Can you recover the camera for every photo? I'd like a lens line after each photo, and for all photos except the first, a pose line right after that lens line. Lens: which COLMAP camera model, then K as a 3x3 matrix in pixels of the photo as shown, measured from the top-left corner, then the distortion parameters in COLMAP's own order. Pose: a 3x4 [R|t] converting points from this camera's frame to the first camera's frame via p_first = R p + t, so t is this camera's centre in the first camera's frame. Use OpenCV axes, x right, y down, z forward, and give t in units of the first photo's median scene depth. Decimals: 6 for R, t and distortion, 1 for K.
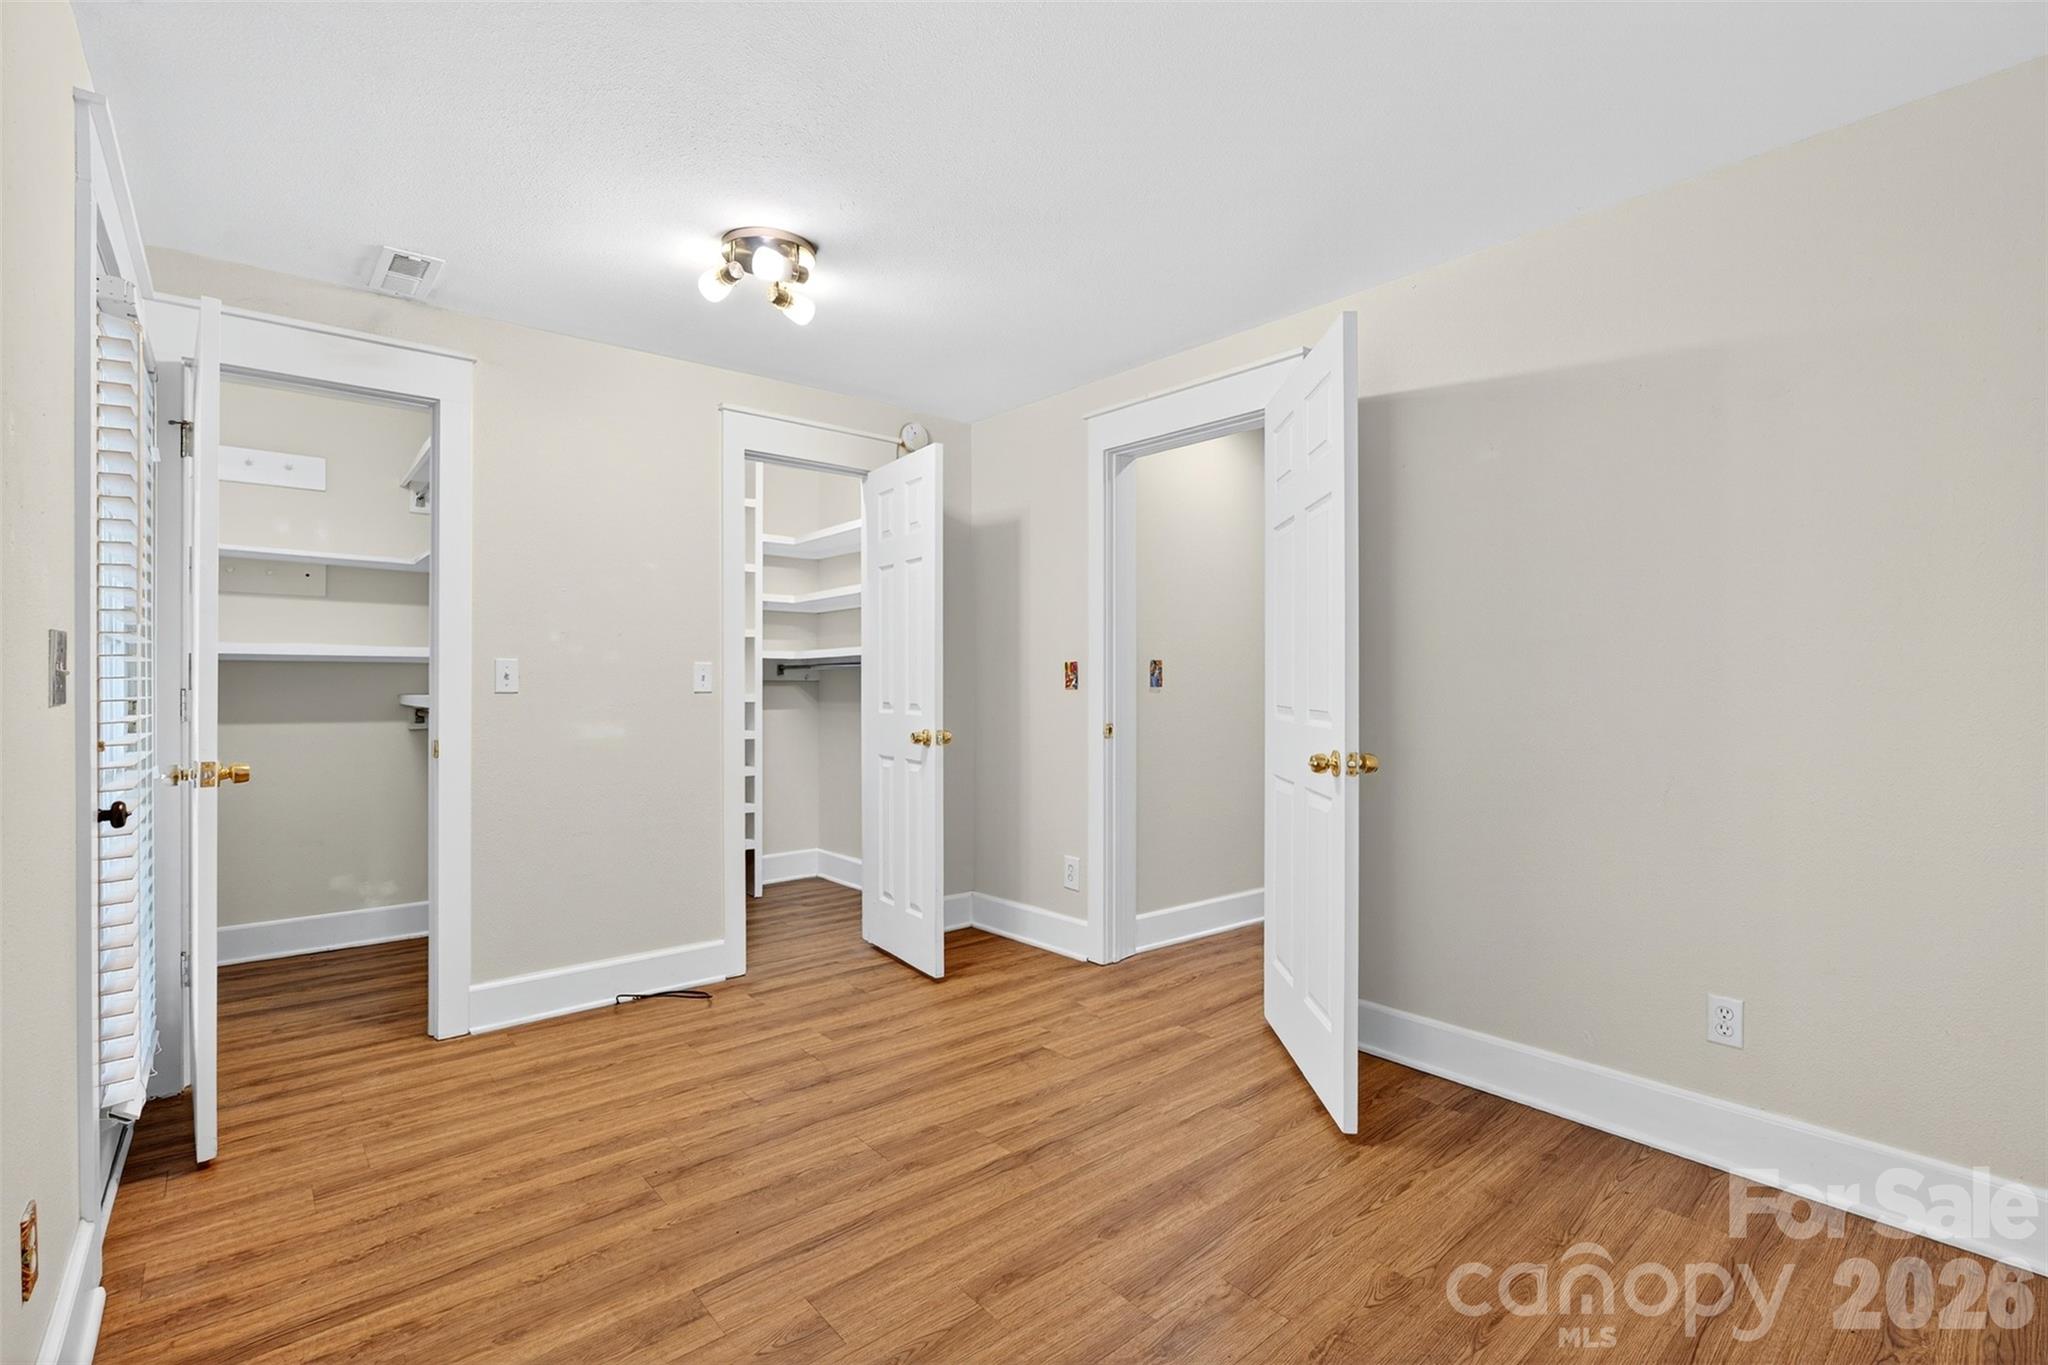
lens RADIAL K [[921.8, 0, 1024.2], [0, 921.8, 679.1], [0, 0, 1]] dist [-0.012183, -0.000028]
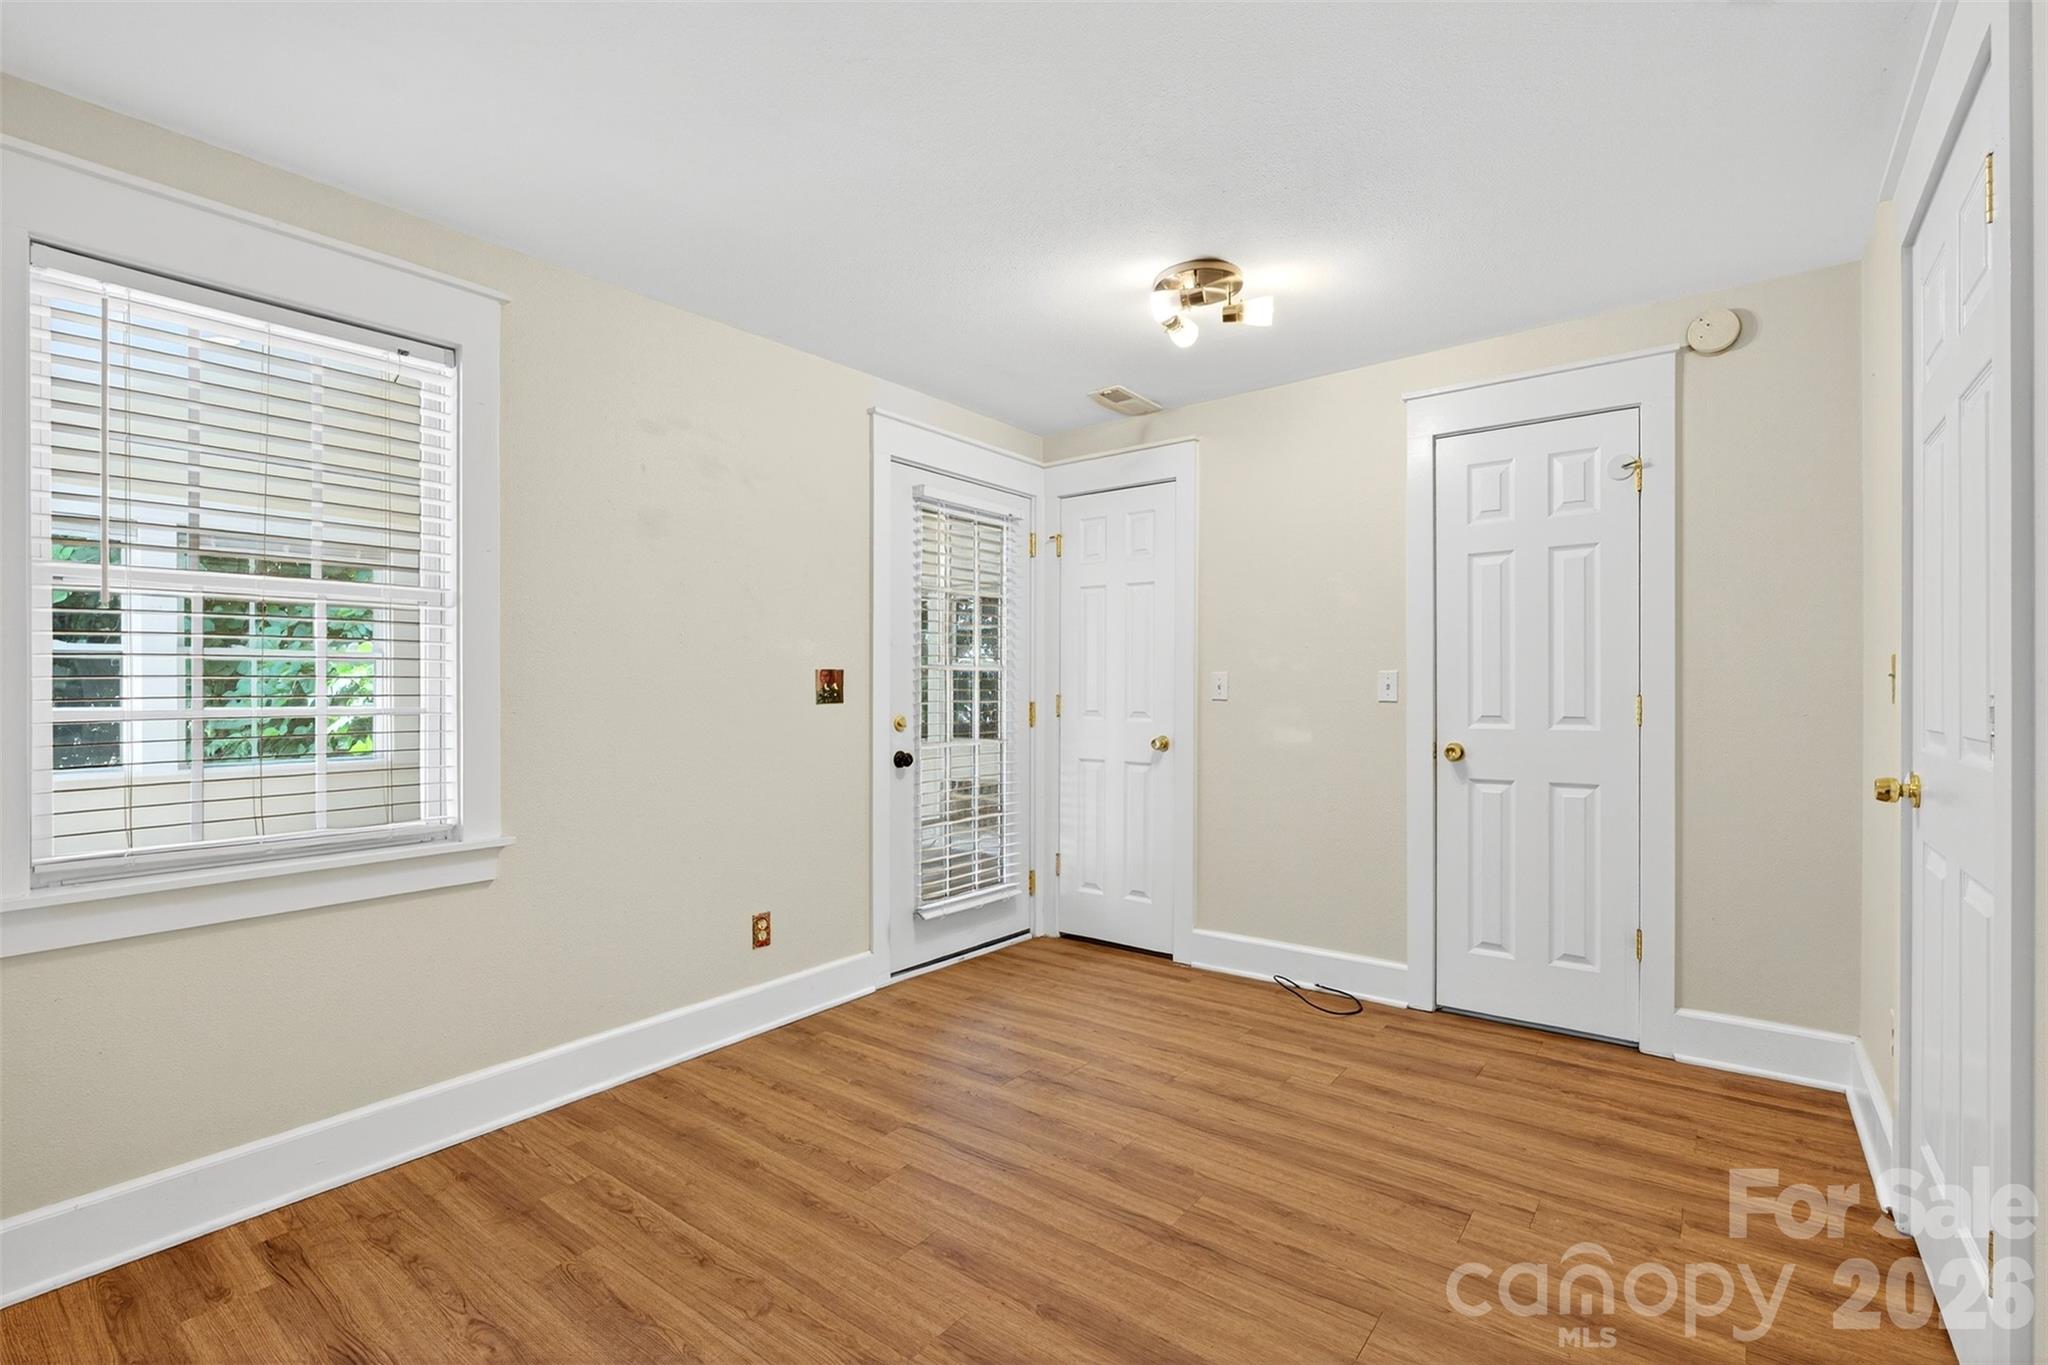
lens RADIAL K [[921.8, 0, 1022.4], [0, 921.8, 686.9], [0, 0, 1]] dist [-0.012183, -0.000028]
pose [[0.205881, -0.002737, -0.978573, 0.756827], [0.005758, 0.999982, -0.001585, -0.003137], [0.978560, -0.005308, 0.205893, 0.625044]]
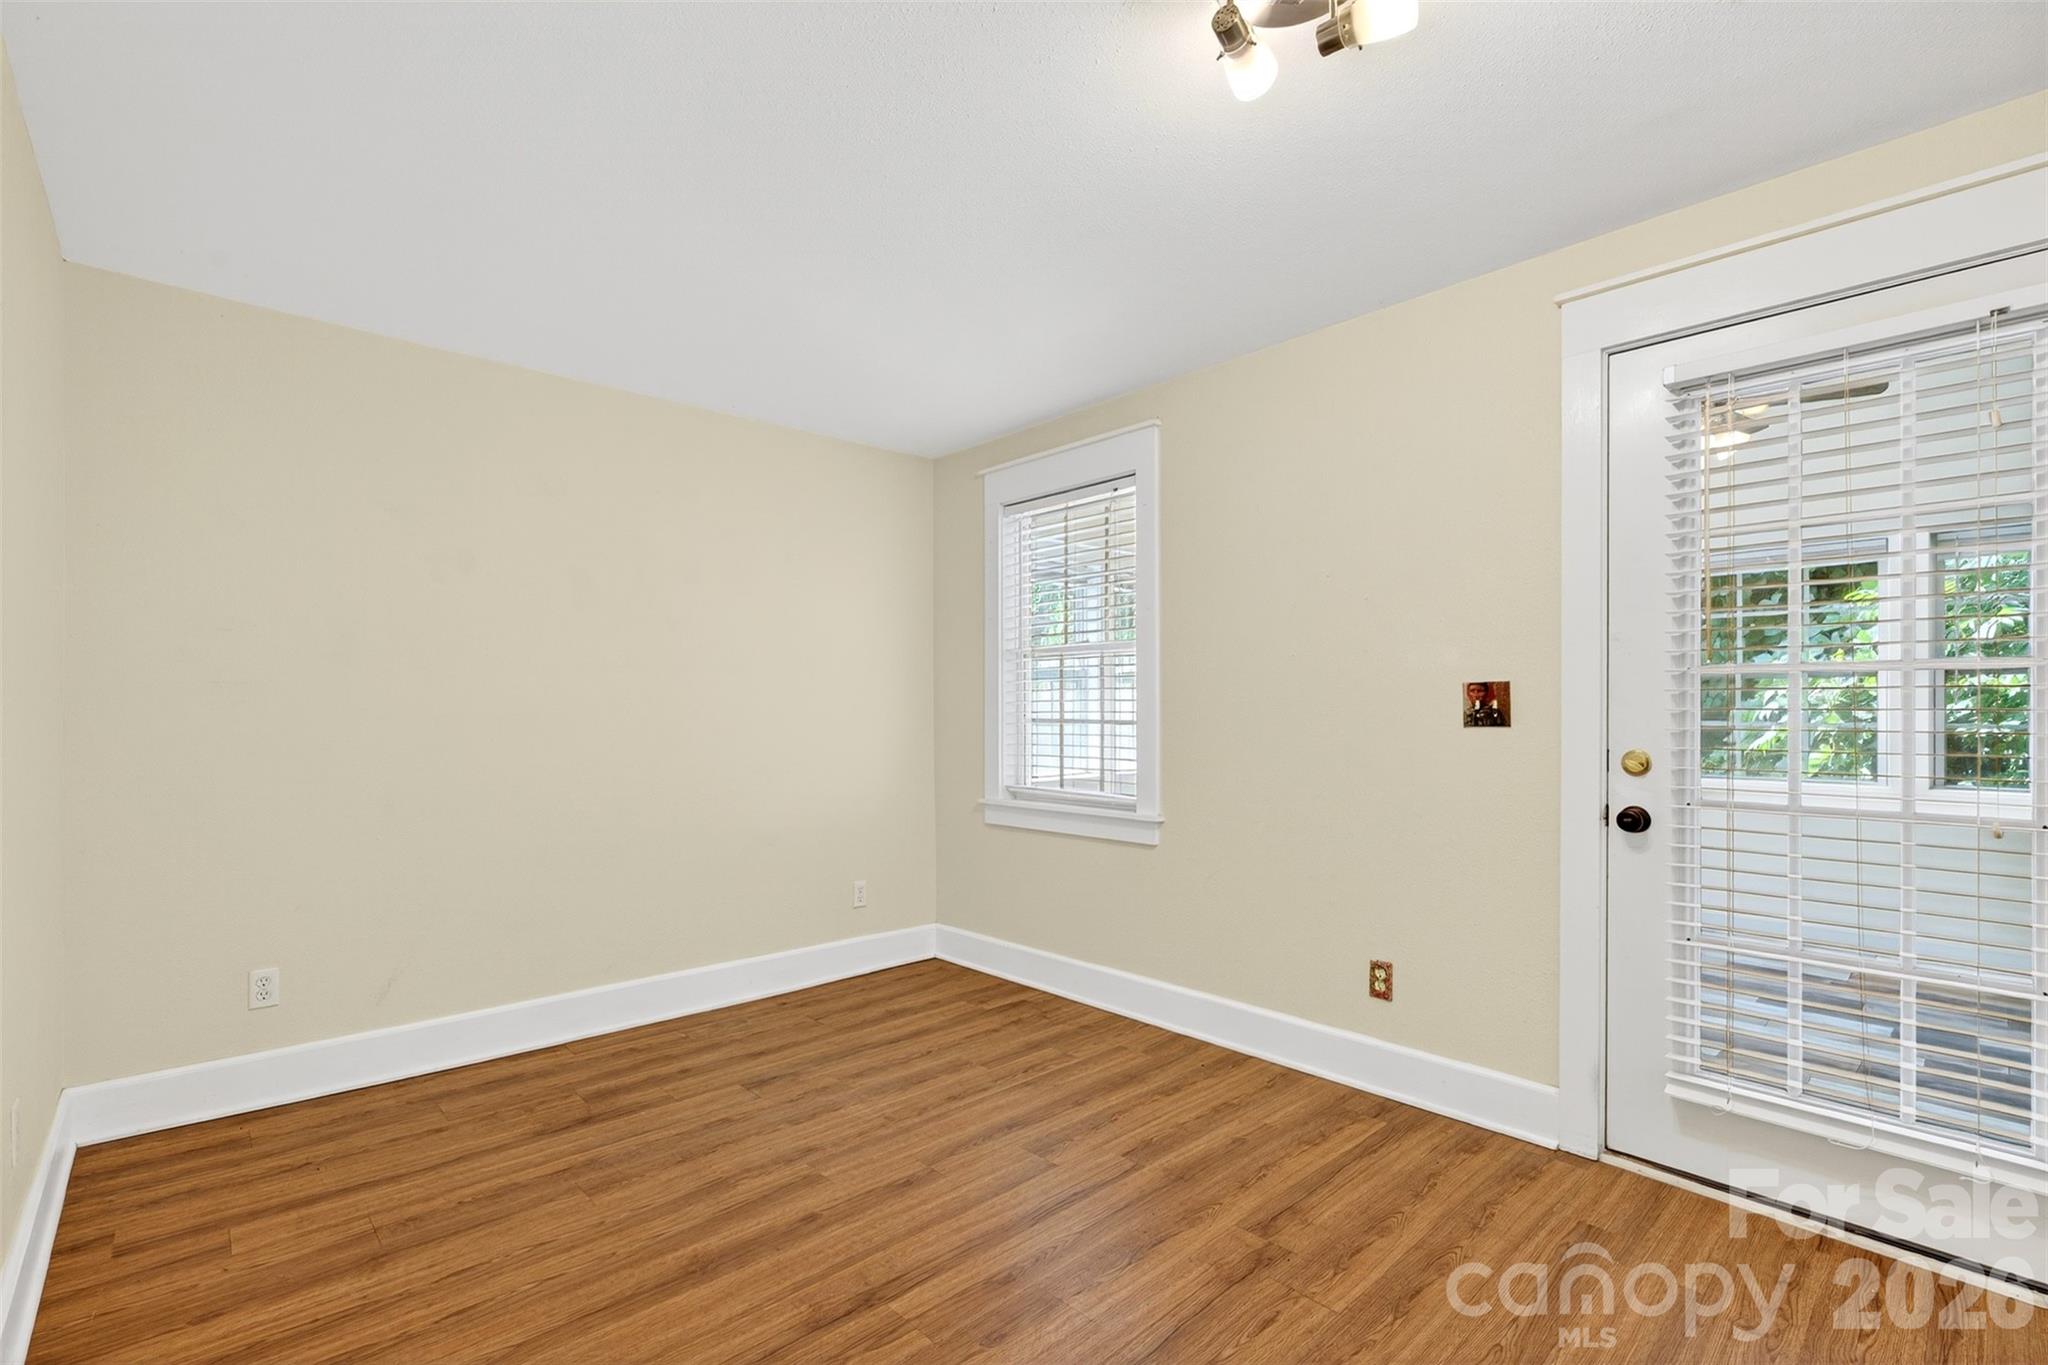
lens RADIAL K [[921.8, 0, 1020.8], [0, 921.8, 703.9], [0, 0, 1]] dist [-0.012183, -0.000028]
pose [[-0.999399, 0.002055, -0.034596, -0.095500], [0.002341, 0.999964, -0.008215, -0.000982], [0.034578, -0.008291, -0.999368, 1.660060]]
